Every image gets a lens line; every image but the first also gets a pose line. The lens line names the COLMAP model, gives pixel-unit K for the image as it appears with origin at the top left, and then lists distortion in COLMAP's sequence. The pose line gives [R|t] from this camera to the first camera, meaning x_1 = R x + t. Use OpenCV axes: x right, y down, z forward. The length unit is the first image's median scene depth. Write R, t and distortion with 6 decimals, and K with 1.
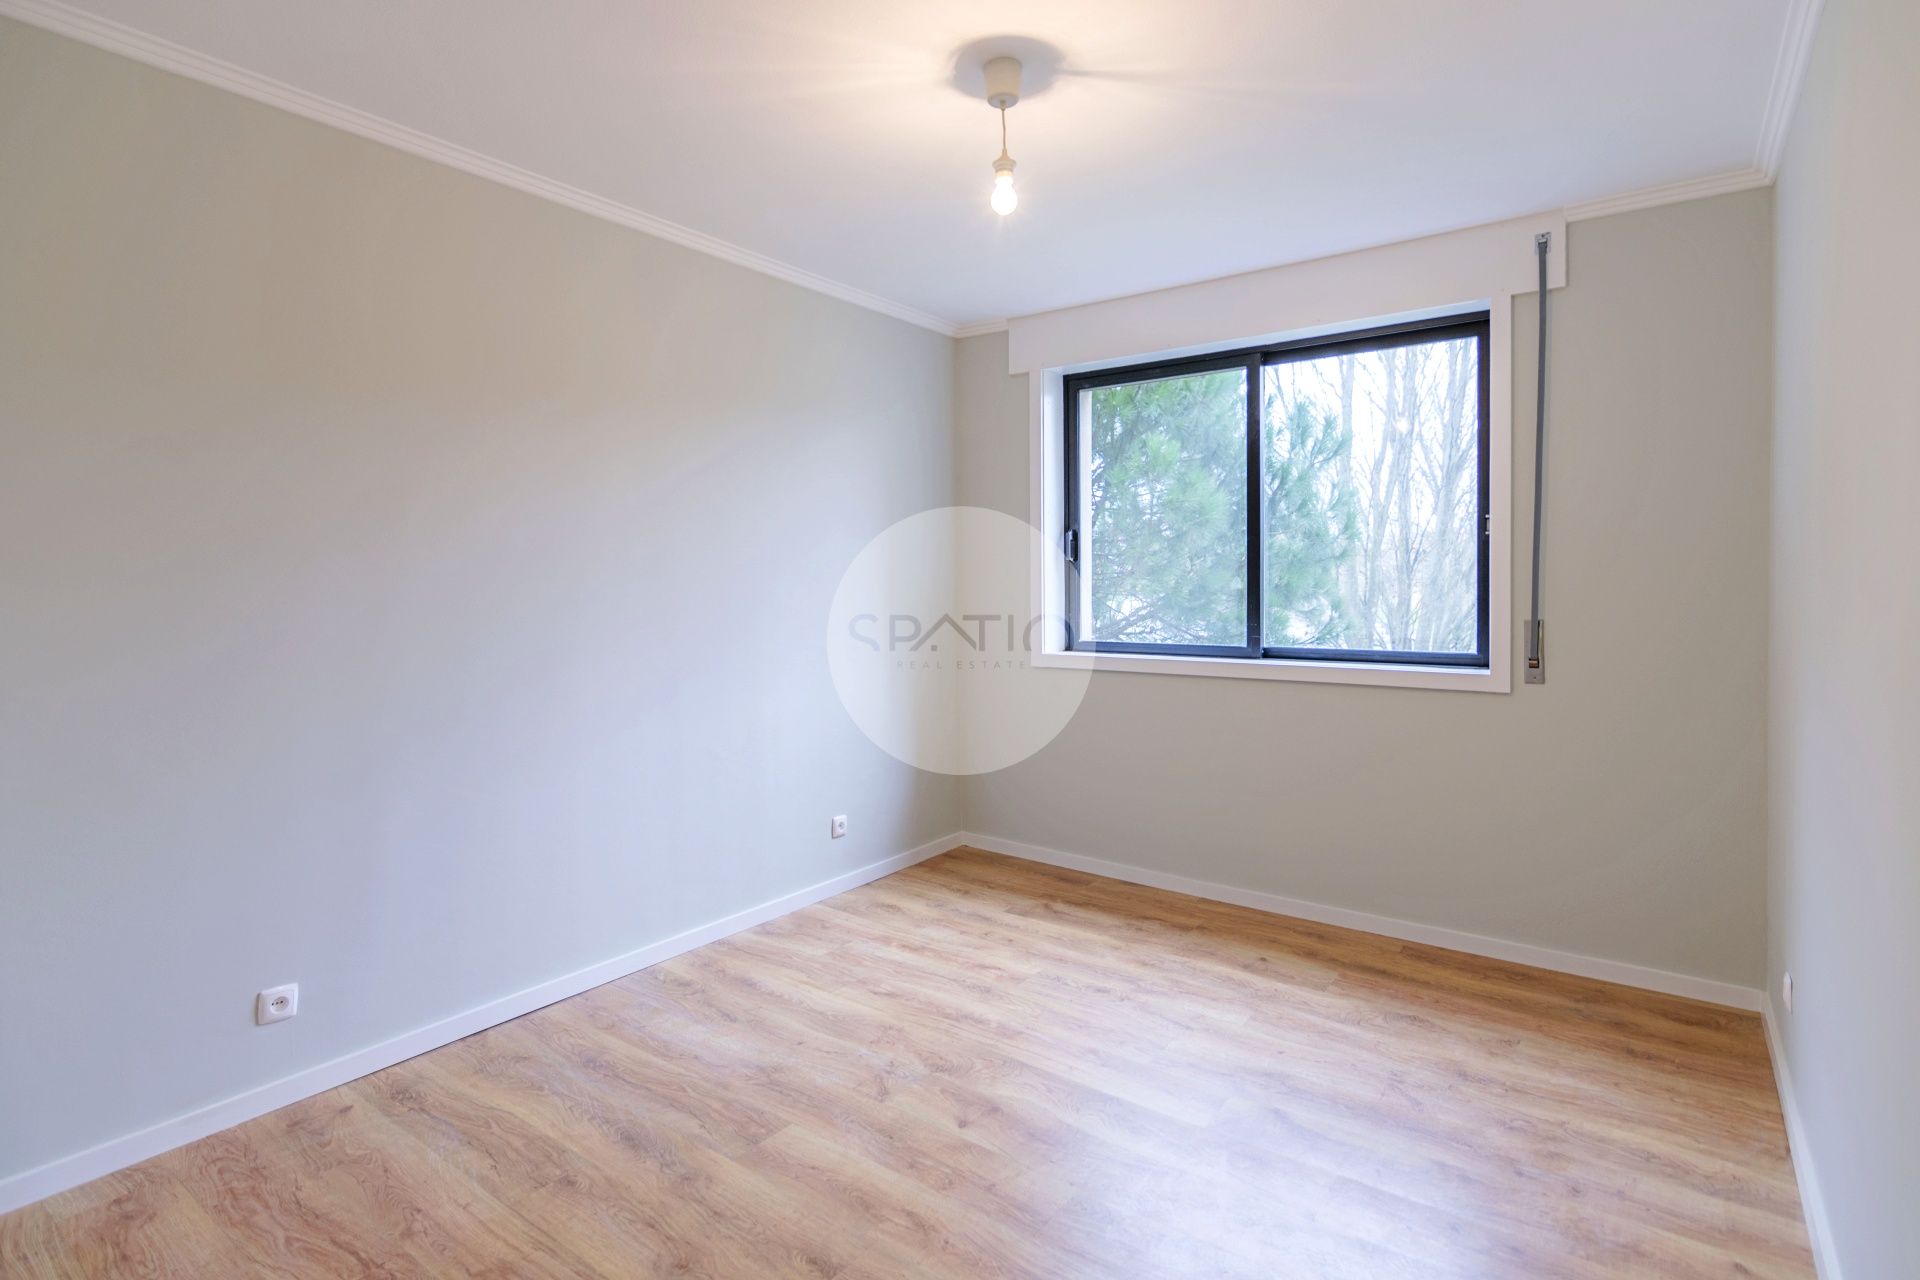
lens RADIAL K [[958.0, 0, 962.6], [0, 958.0, 595.9], [0, 0, 1]] dist [0.061258, 0.000141]
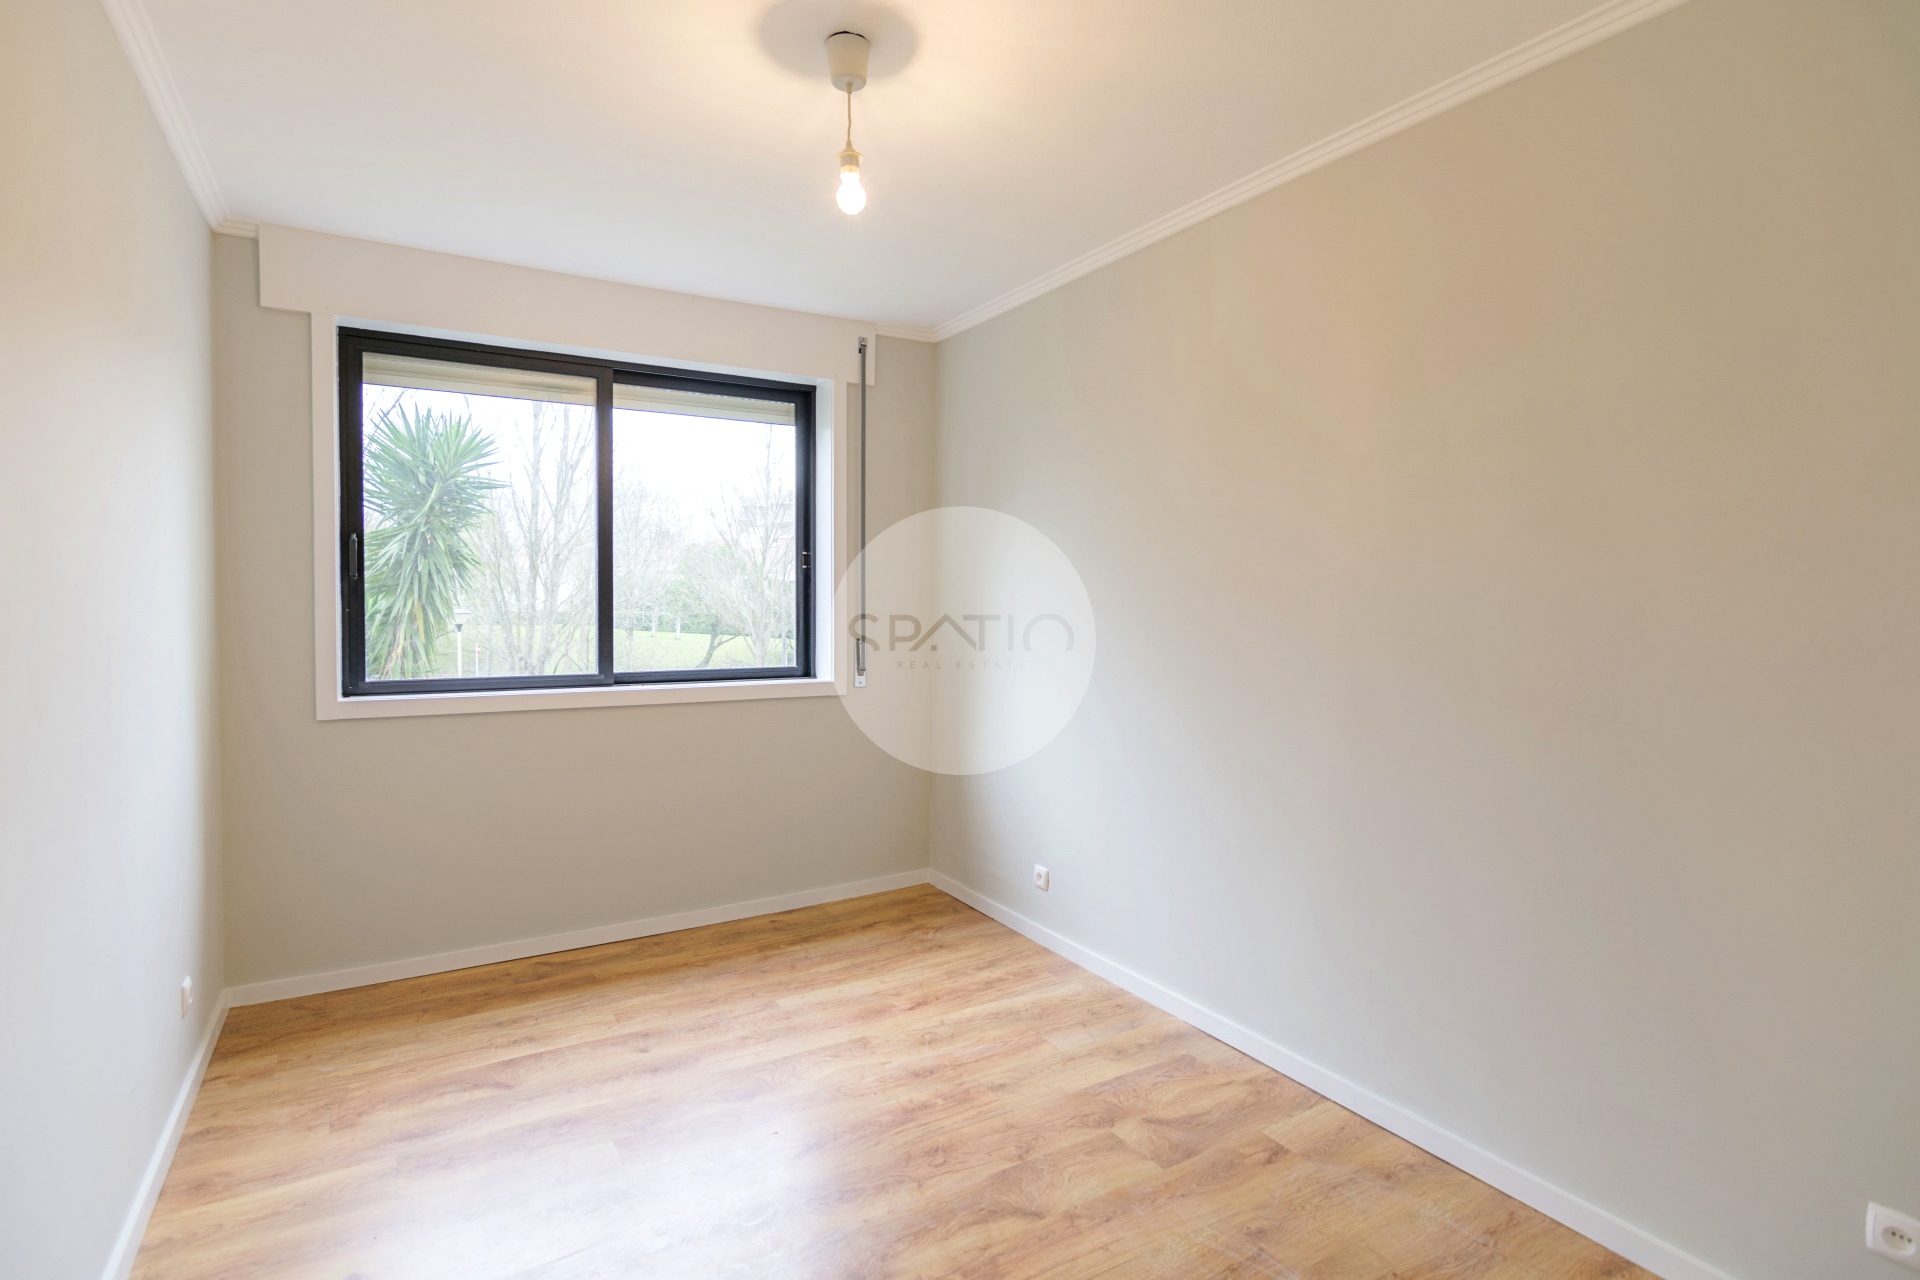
lens RADIAL K [[967.1, 0, 939.6], [0, 967.1, 631.4], [0, 0, 1]] dist [0.001525, 0.000322]
pose [[0.407170, -0.018285, 0.913169, -0.498290], [0.009583, 0.999830, 0.015747, -0.001303], [-0.913302, 0.002340, 0.407276, 0.345426]]
